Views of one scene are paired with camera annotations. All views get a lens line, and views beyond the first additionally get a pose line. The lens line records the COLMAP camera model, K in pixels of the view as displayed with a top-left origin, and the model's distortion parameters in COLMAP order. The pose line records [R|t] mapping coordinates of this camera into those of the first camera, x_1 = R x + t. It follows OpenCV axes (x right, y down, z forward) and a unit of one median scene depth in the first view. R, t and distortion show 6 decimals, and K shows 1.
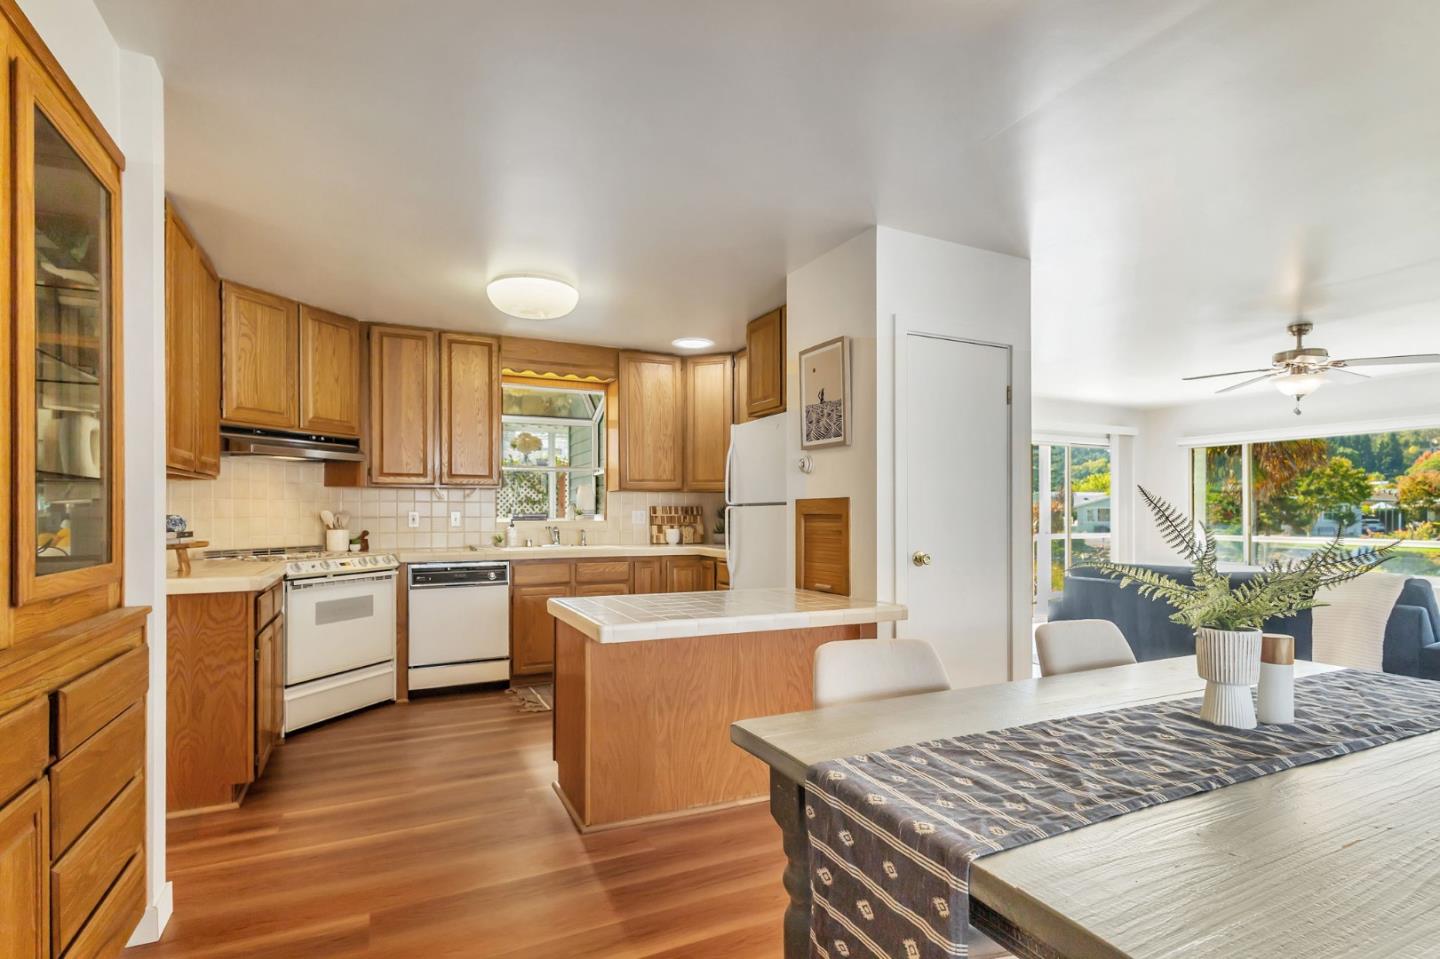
lens RADIAL K [[701.4, 0, 732.0], [0, 701.4, 513.3], [0, 0, 1]] dist [0.001161, -0.000264]
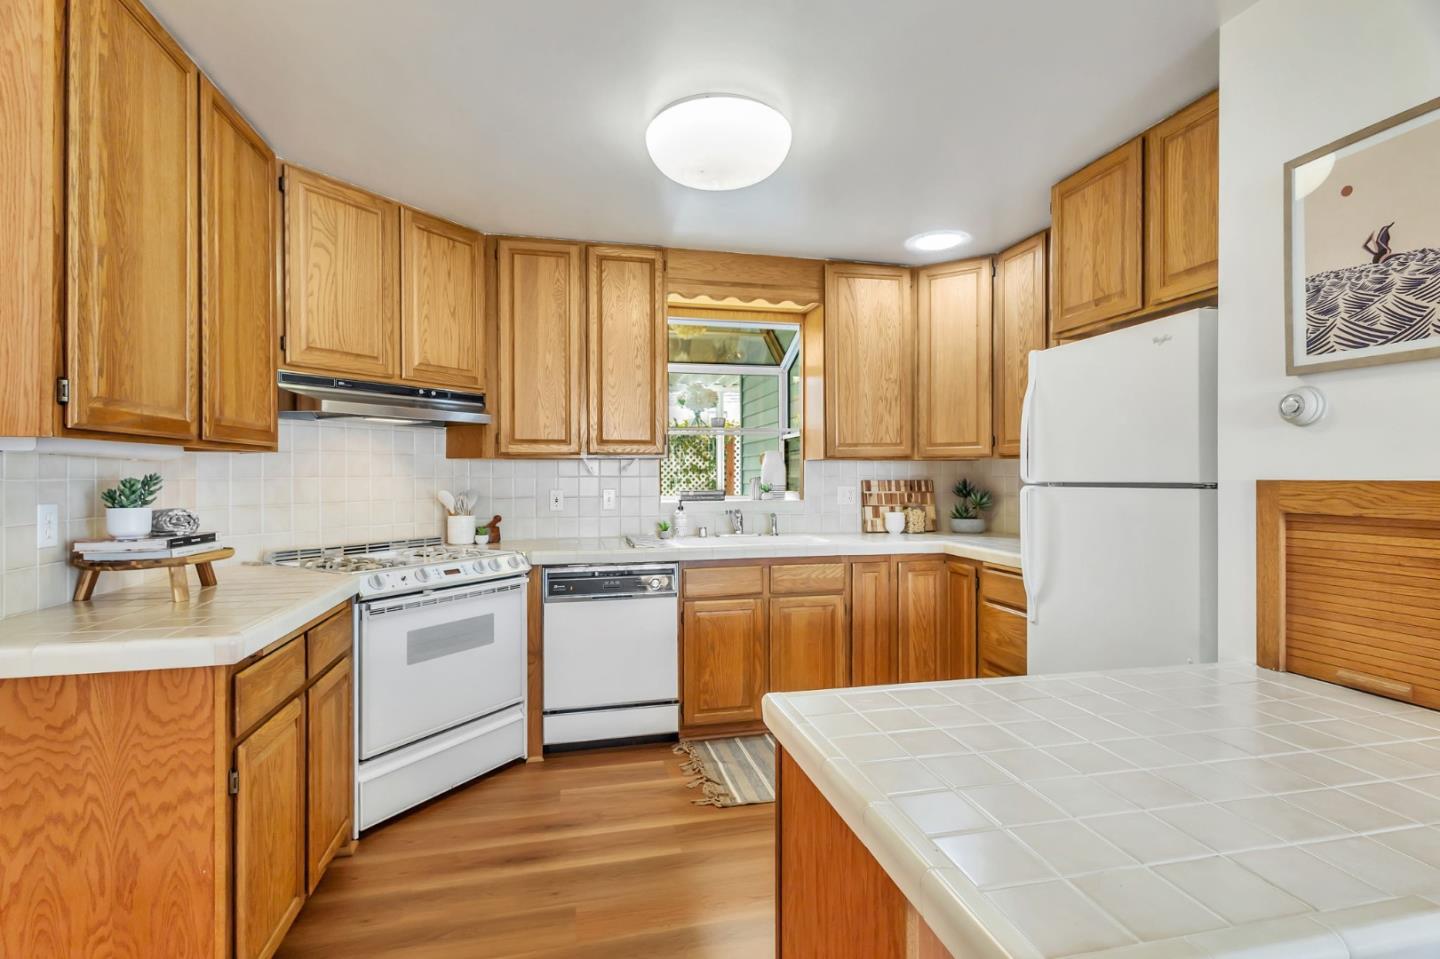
lens RADIAL K [[668.8, 0, 720.2], [0, 668.8, 474.7], [0, 0, 1]] dist [0.003507, 0.000062]
pose [[0.972759, -0.002256, -0.231806, -0.124122], [0.001846, 0.999996, -0.001983, -0.018484], [0.231810, 0.001501, 0.972760, 0.366136]]
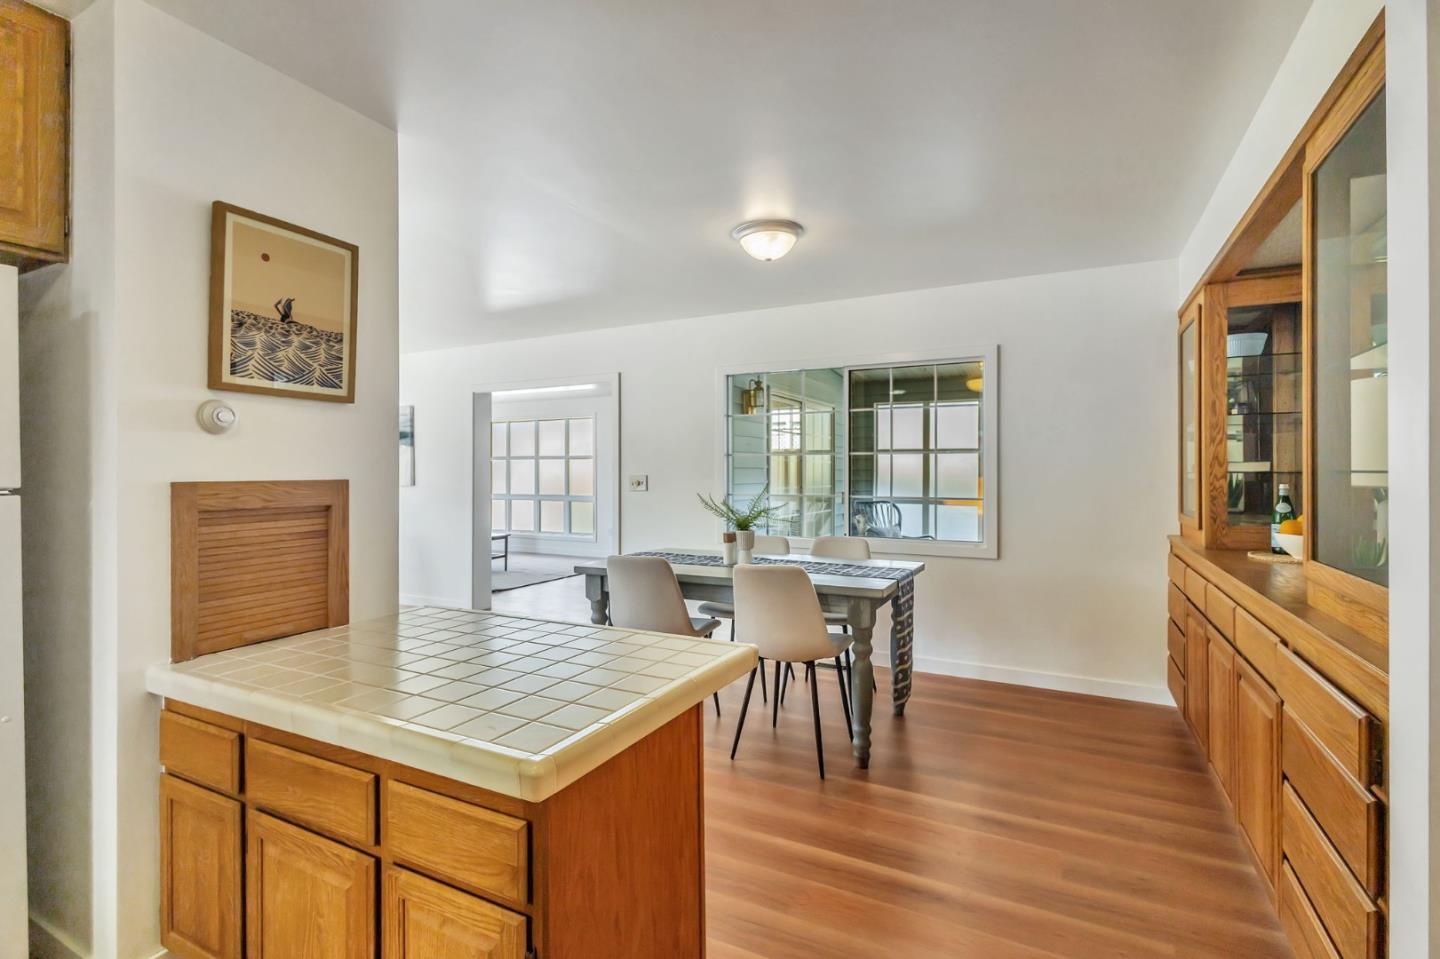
lens RADIAL K [[668.8, 0, 720.2], [0, 668.8, 474.7], [0, 0, 1]] dist [0.003507, 0.000062]
pose [[-0.584887, -0.001282, 0.811114, -0.398903], [0.004435, 0.999979, 0.004778, -0.020296], [-0.811102, 0.006392, -0.584869, 0.749984]]
